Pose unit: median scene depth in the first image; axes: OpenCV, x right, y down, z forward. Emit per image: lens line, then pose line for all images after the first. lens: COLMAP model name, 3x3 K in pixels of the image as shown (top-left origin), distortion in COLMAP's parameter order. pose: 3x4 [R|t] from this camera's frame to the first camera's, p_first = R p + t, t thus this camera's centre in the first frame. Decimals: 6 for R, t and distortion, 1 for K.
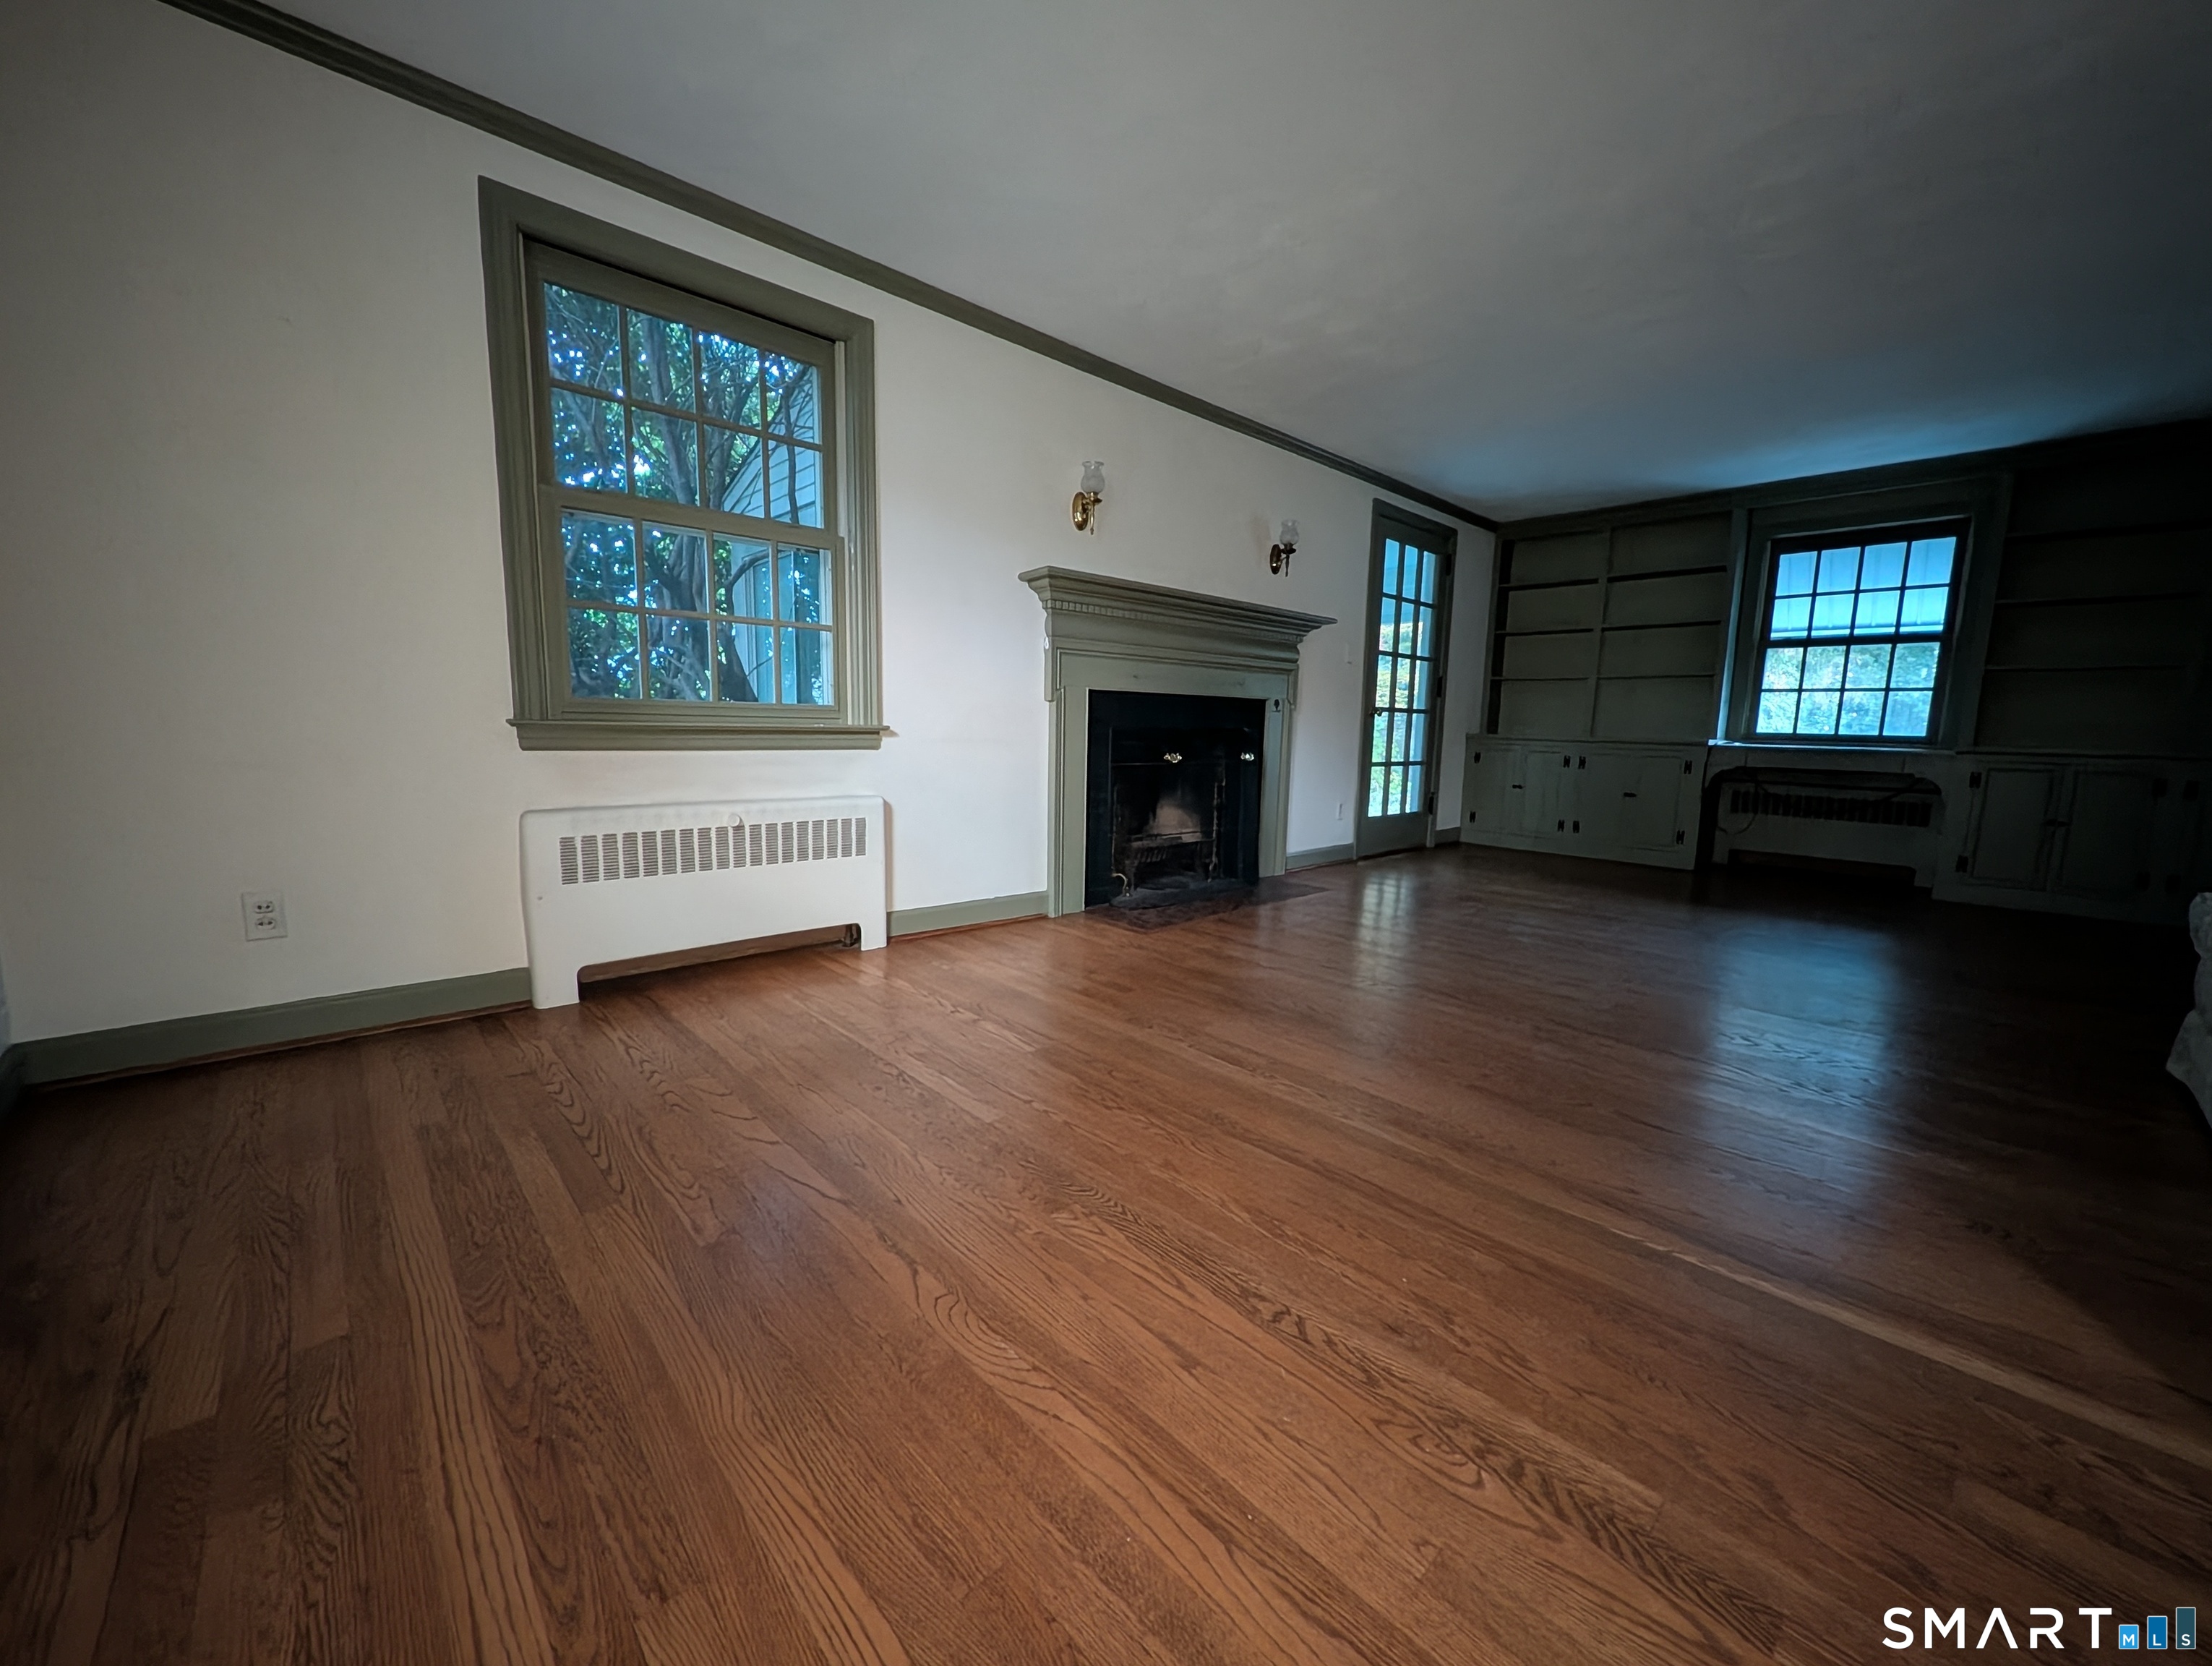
lens RADIAL K [[848.8, 0, 1112.2], [0, 848.8, 836.6], [0, 0, 1]] dist [0.003003, 0.000803]
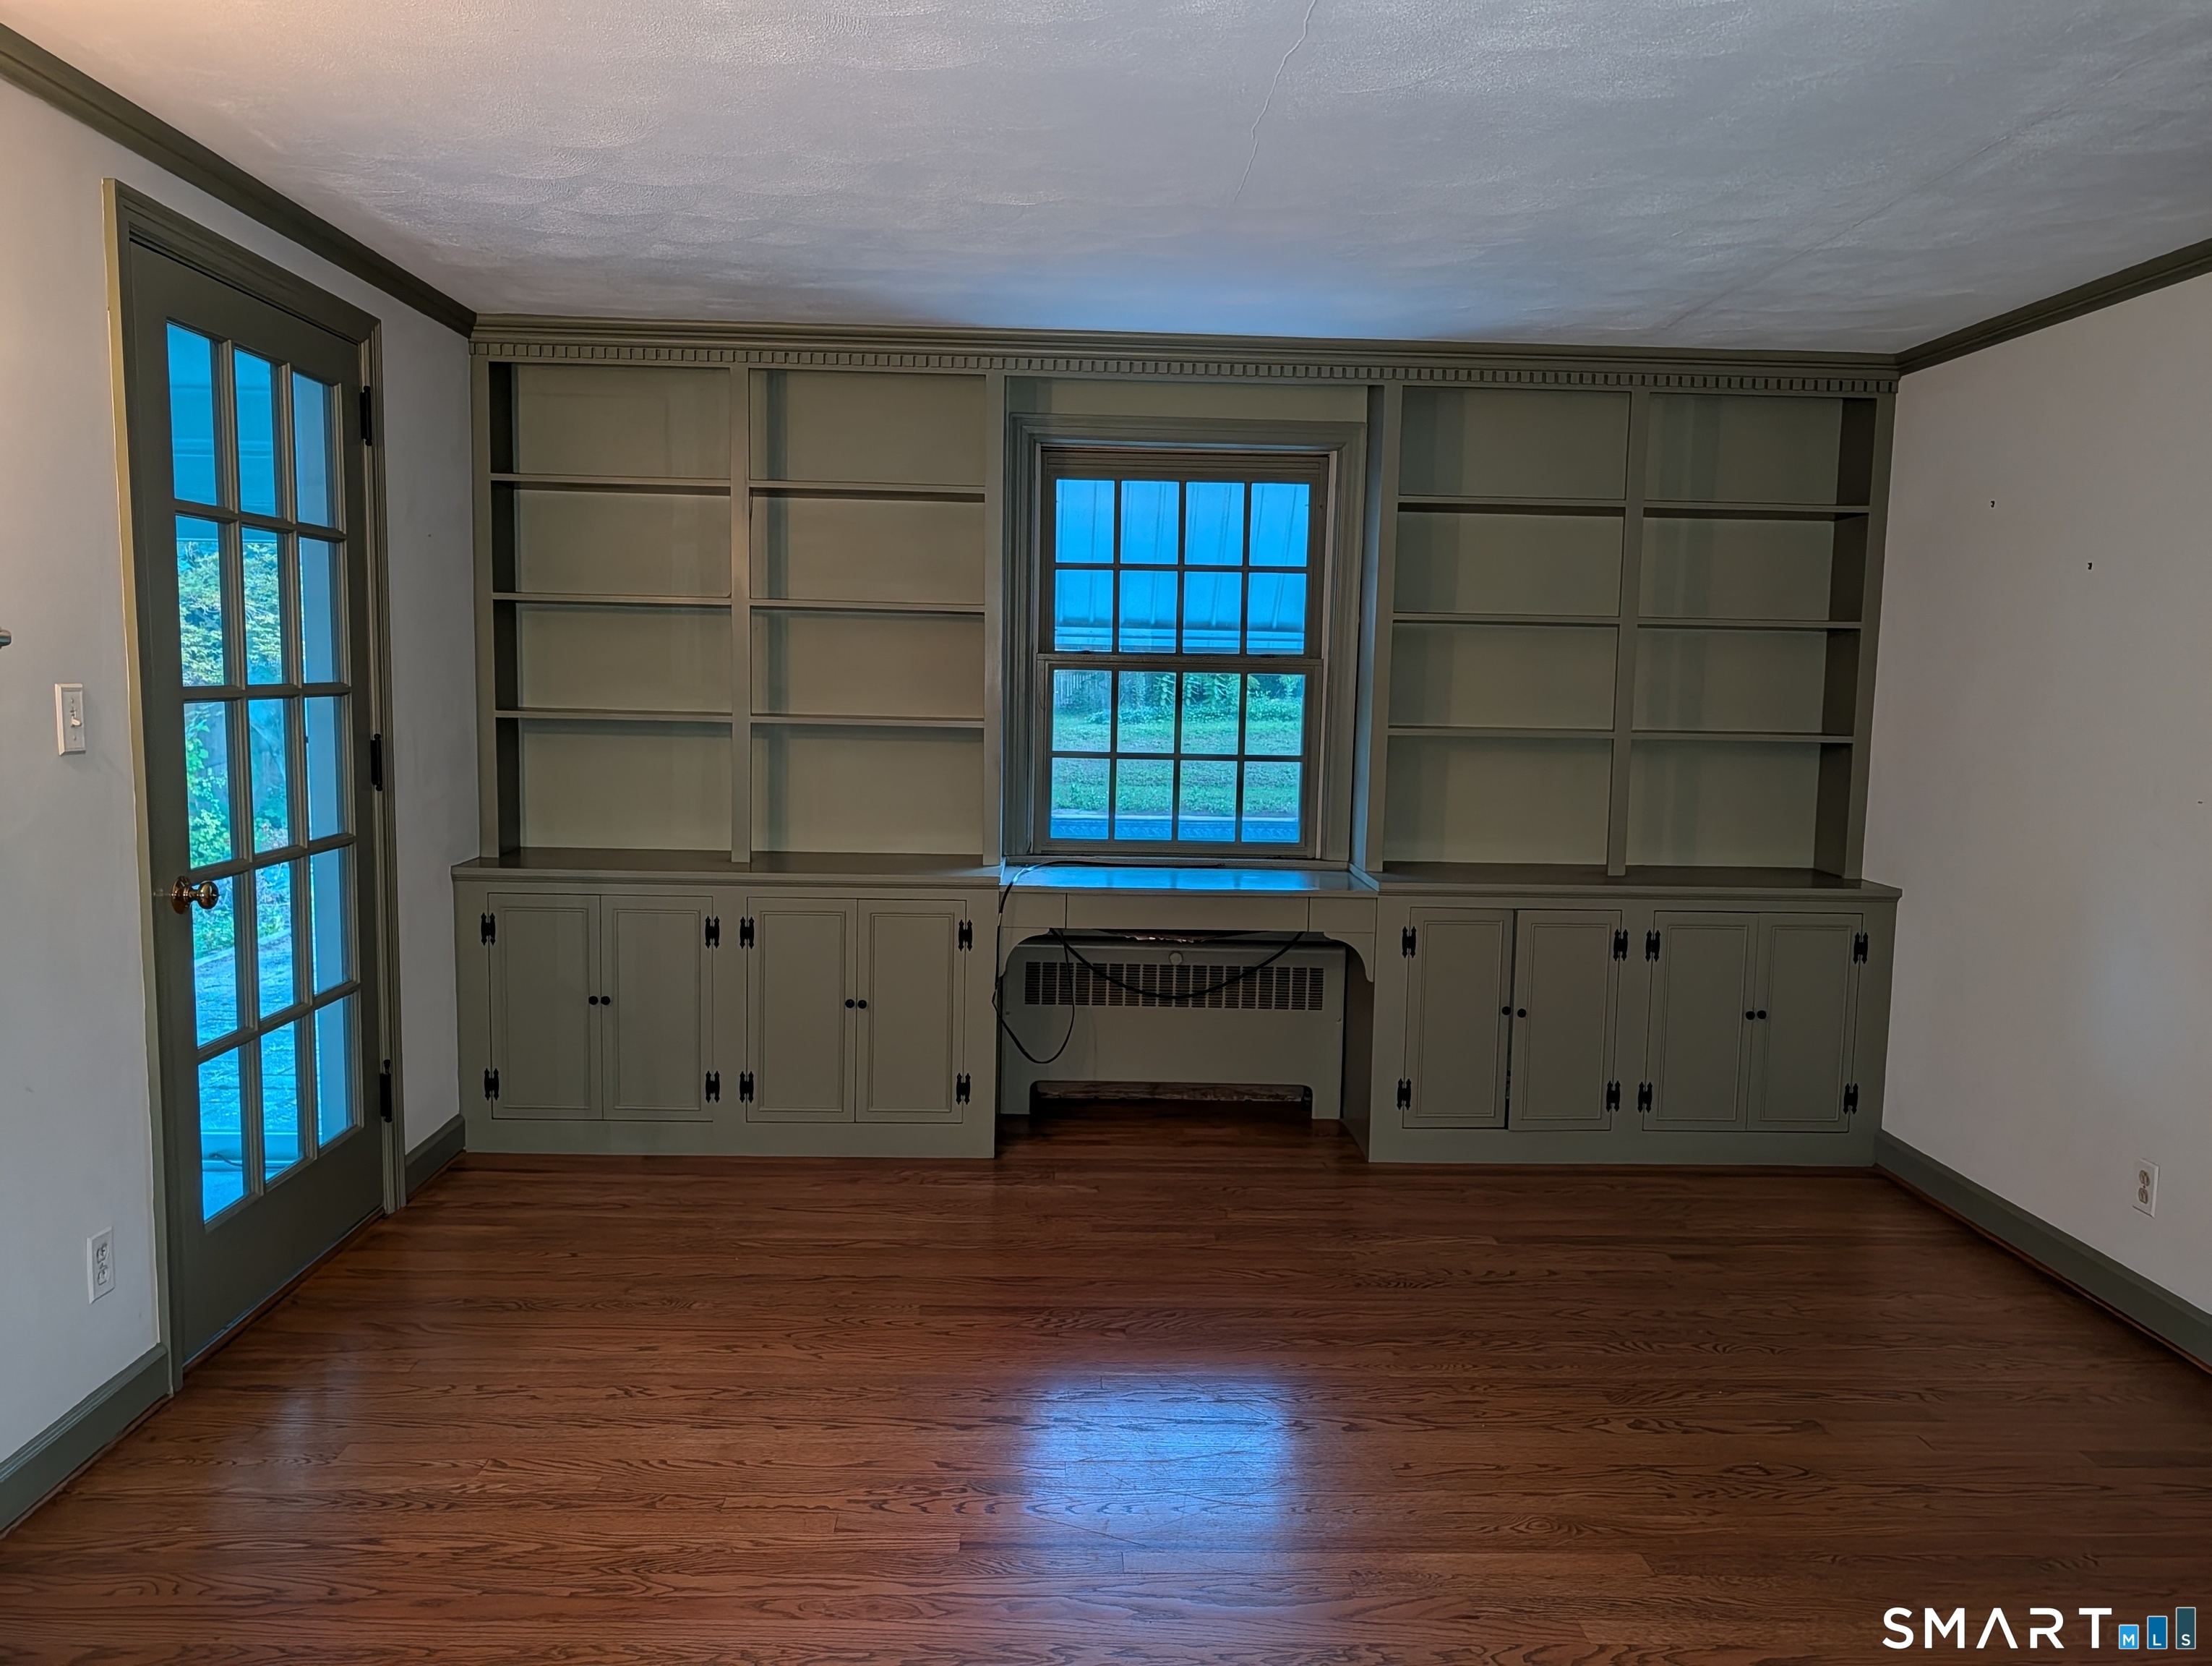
lens RADIAL K [[1587.2, 0, 1119.2], [0, 1587.2, 827.6], [0, 0, 1]] dist [-0.000137, -0.004215]
pose [[0.658842, -0.083127, 0.747675, 0.111286], [0.097416, 0.994935, 0.024775, -0.156795], [-0.745947, 0.056512, 0.663603, 0.391228]]
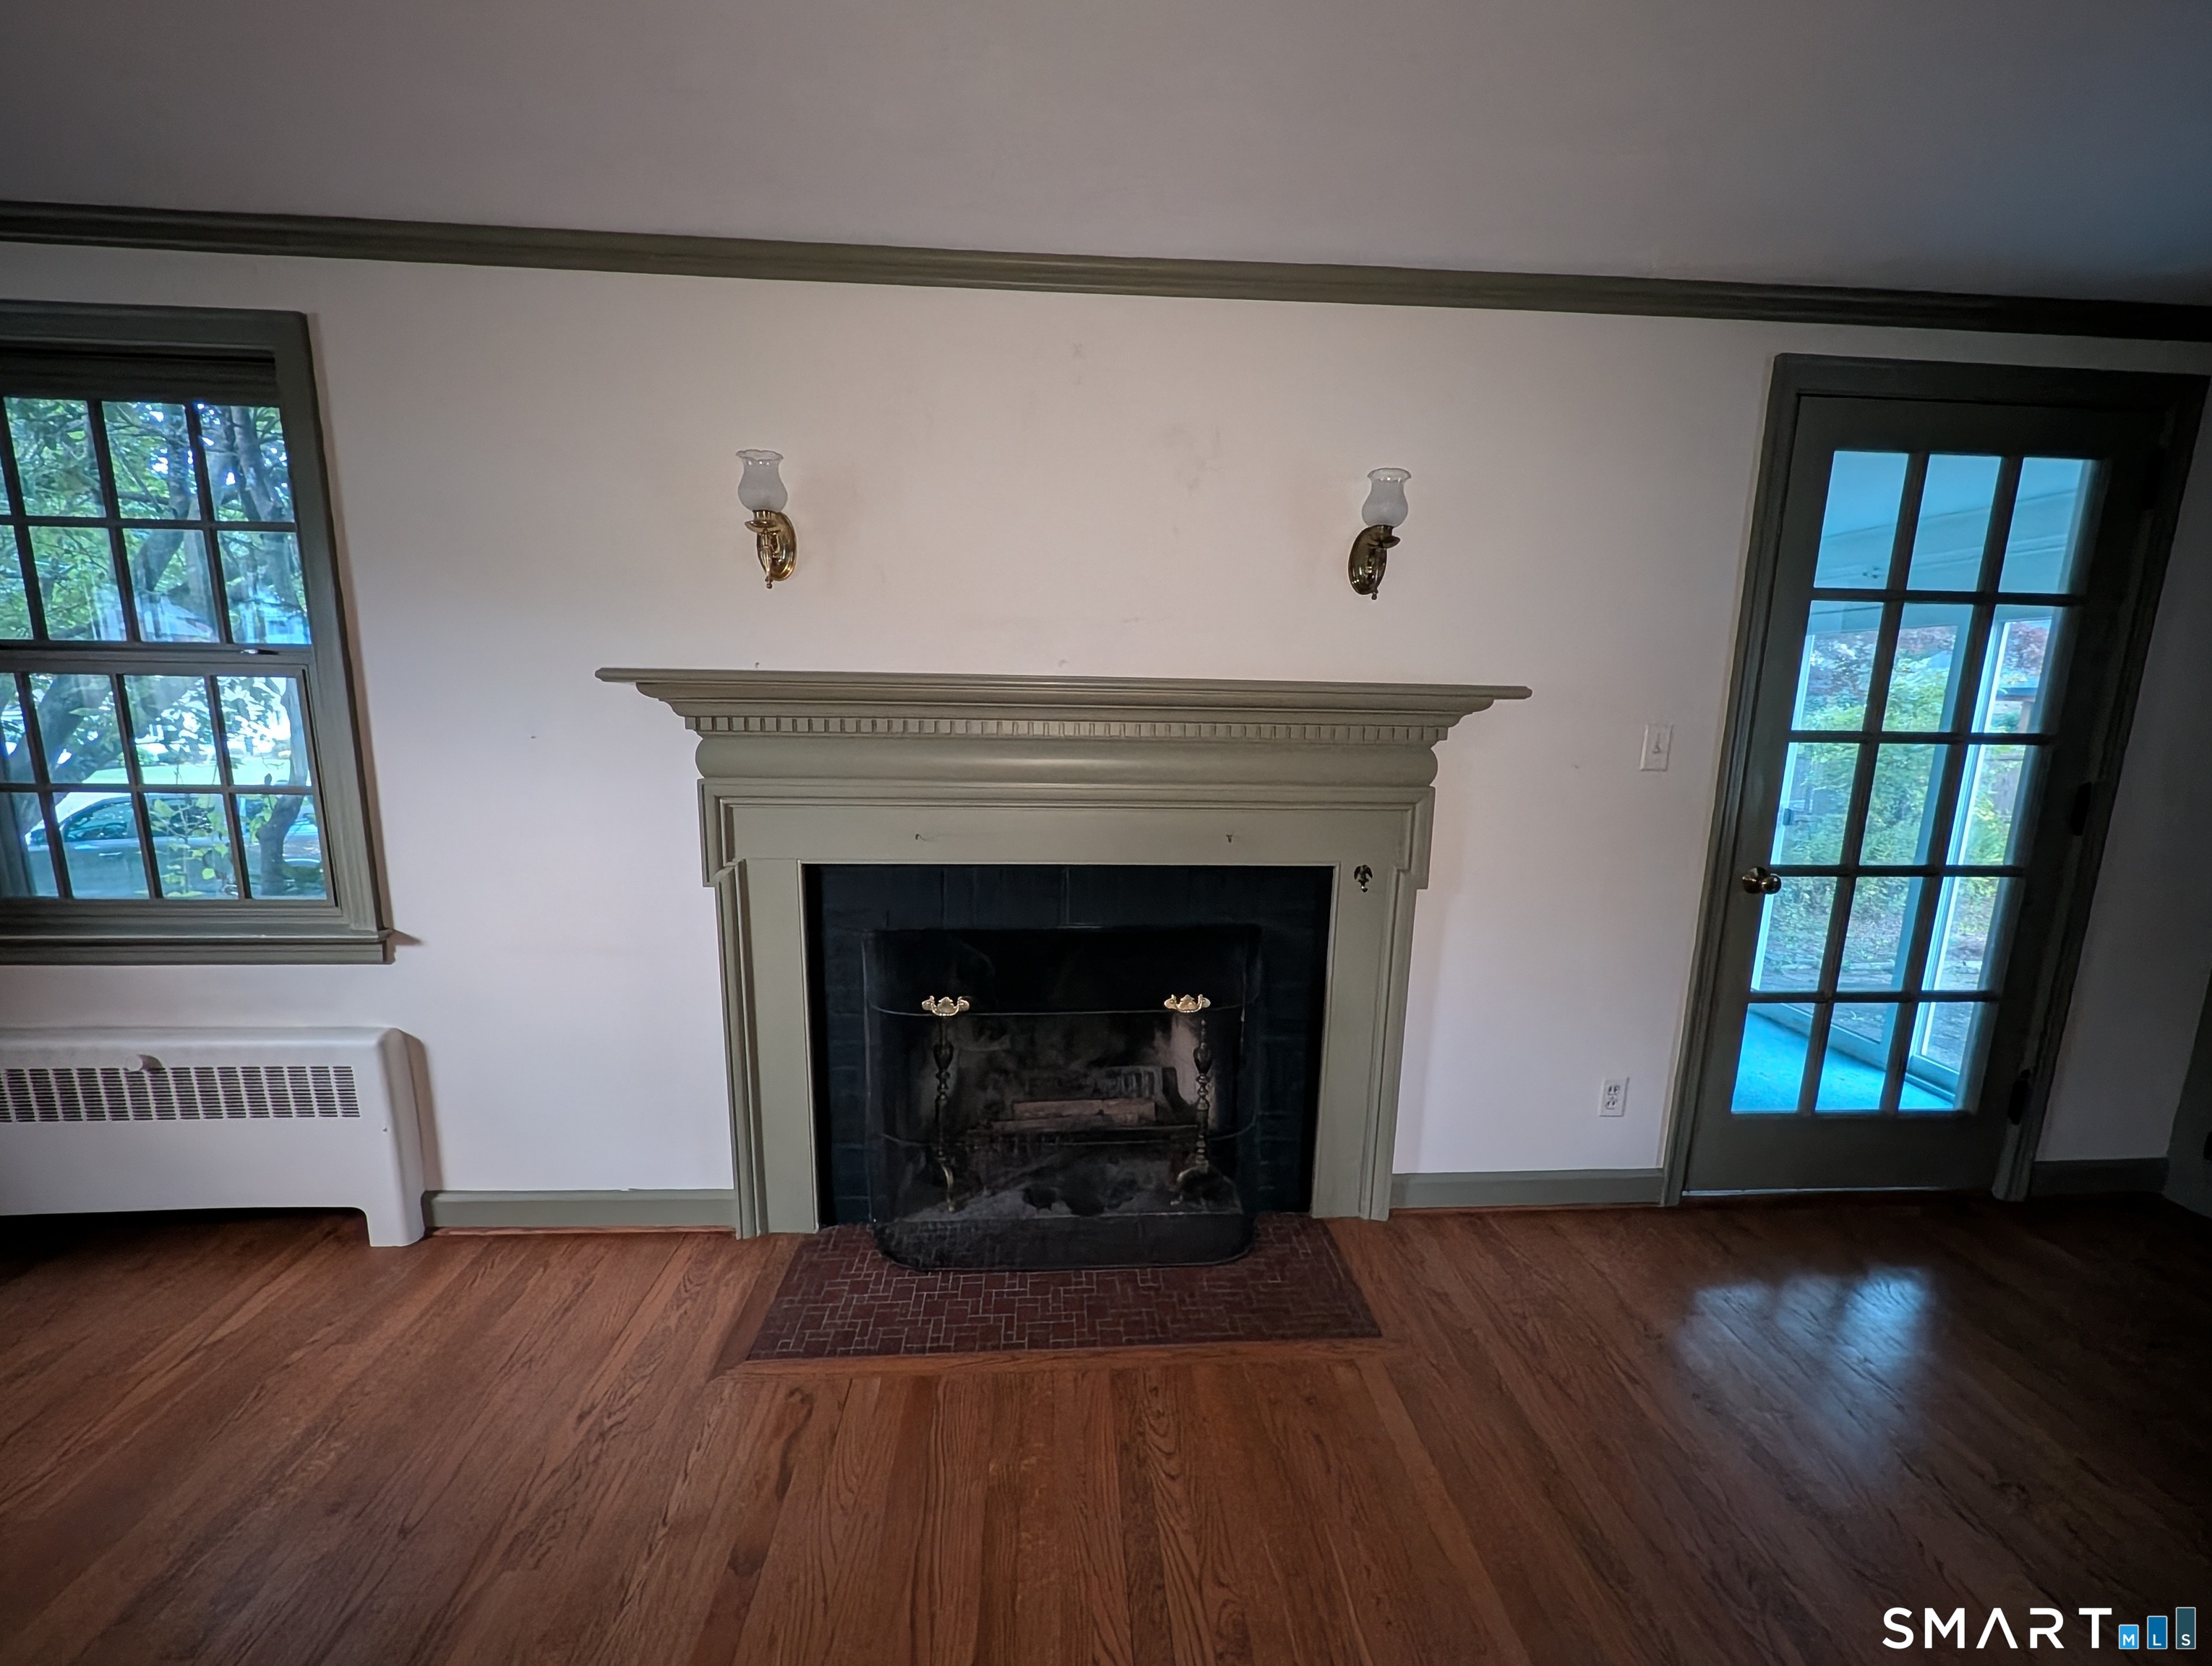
lens RADIAL K [[848.8, 0, 1099.7], [0, 848.8, 854.2], [0, 0, 1]] dist [0.003003, 0.000803]
pose [[0.764947, 0.105396, -0.635411, 0.337051], [-0.085809, 0.994403, 0.061640, -0.163484], [0.638352, 0.007373, 0.769710, 0.489356]]
